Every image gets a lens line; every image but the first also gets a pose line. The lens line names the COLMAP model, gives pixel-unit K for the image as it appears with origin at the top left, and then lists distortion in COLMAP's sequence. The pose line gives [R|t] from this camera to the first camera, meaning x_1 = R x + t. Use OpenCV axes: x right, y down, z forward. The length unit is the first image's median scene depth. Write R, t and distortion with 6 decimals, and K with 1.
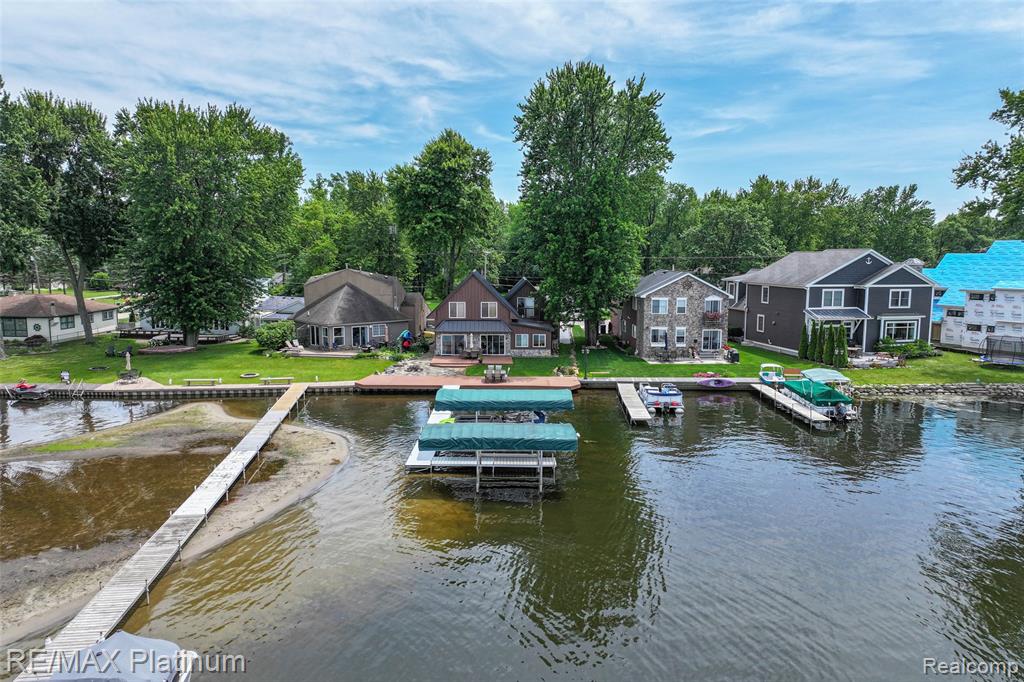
lens RADIAL K [[720.4, 0, 514.0], [0, 720.4, 349.4], [0, 0, 1]] dist [0.008247, -0.001867]
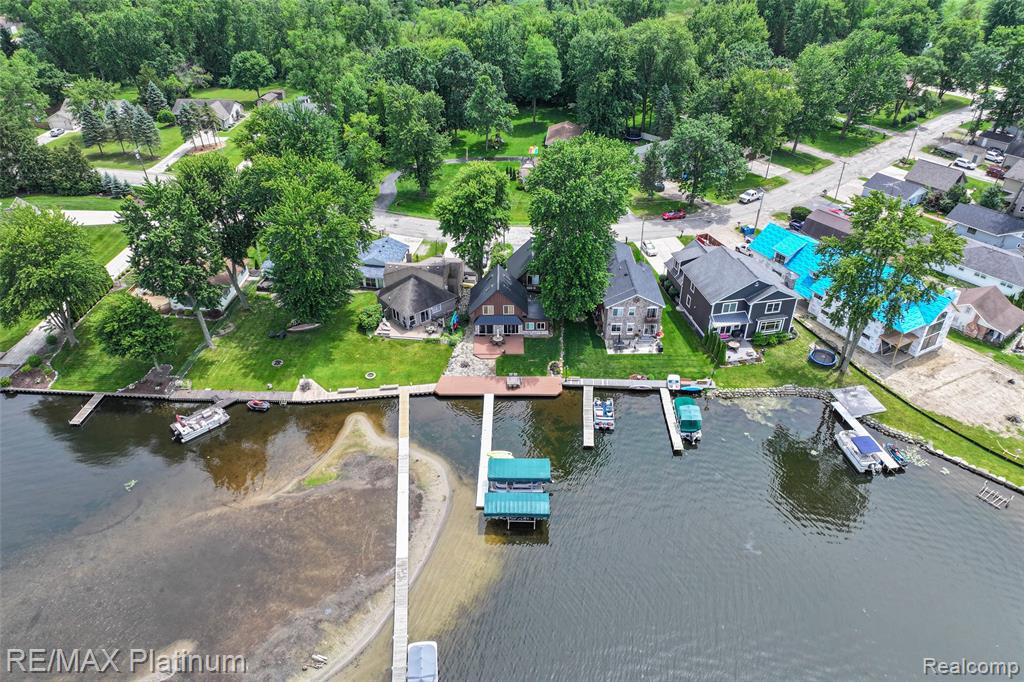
lens RADIAL K [[720.4, 0, 512.9], [0, 720.4, 346.3], [0, 0, 1]] dist [0.008247, -0.001867]
pose [[0.999787, 0.001764, -0.020584, 0.006791], [0.007825, 0.889771, 0.456341, -0.703241], [0.019120, -0.456405, 0.889567, -0.426093]]
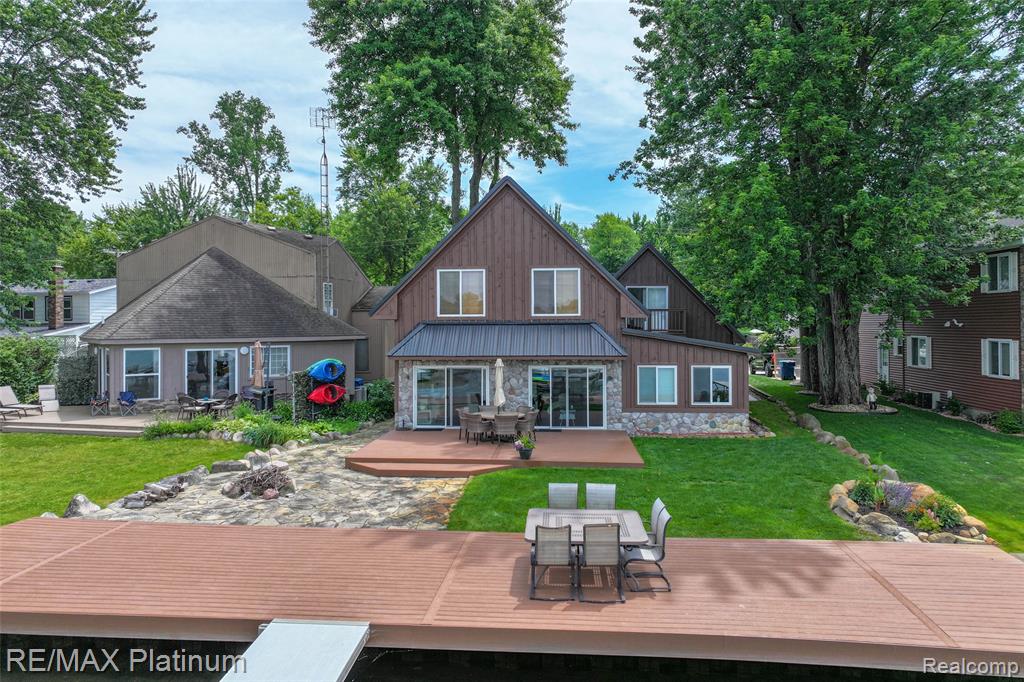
lens RADIAL K [[720.4, 0, 512.3], [0, 720.4, 319.8], [0, 0, 1]] dist [0.008247, -0.001867]
pose [[0.994956, -0.008703, -0.099933, -0.021950], [-0.005108, 0.990540, -0.137126, 0.003647], [0.100181, 0.136945, 0.985500, 0.680551]]
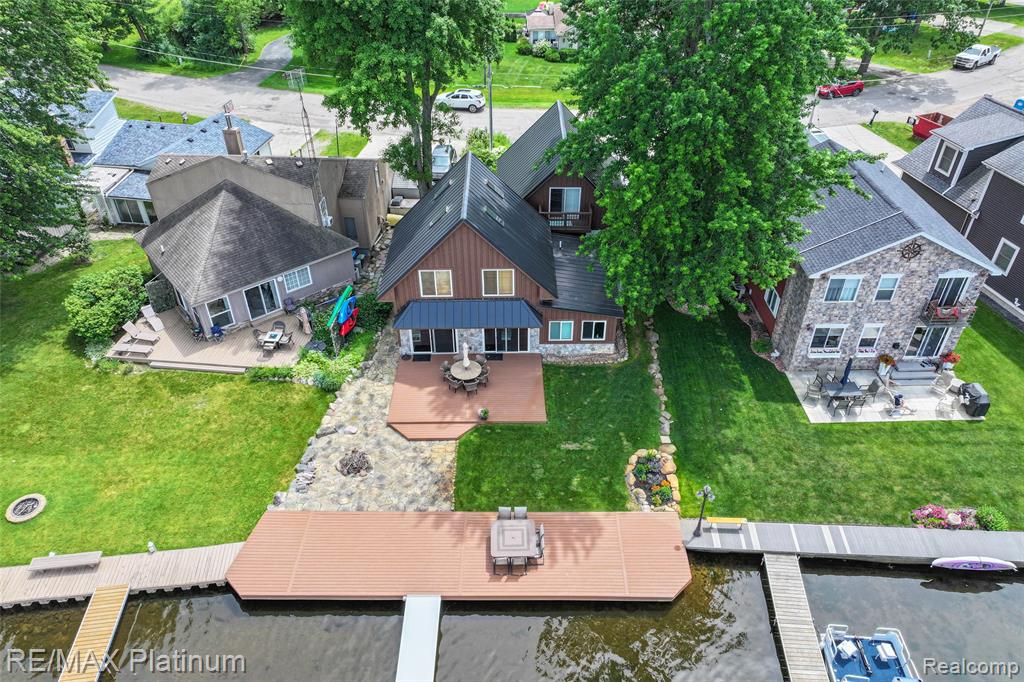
lens RADIAL K [[720.4, 0, 514.1], [0, 720.4, 340.4], [0, 0, 1]] dist [0.008247, -0.001867]
pose [[0.999860, 0.001169, -0.016674, -0.015154], [0.007094, 0.873598, 0.486597, -0.270012], [0.015135, -0.486647, 0.873467, 0.541509]]
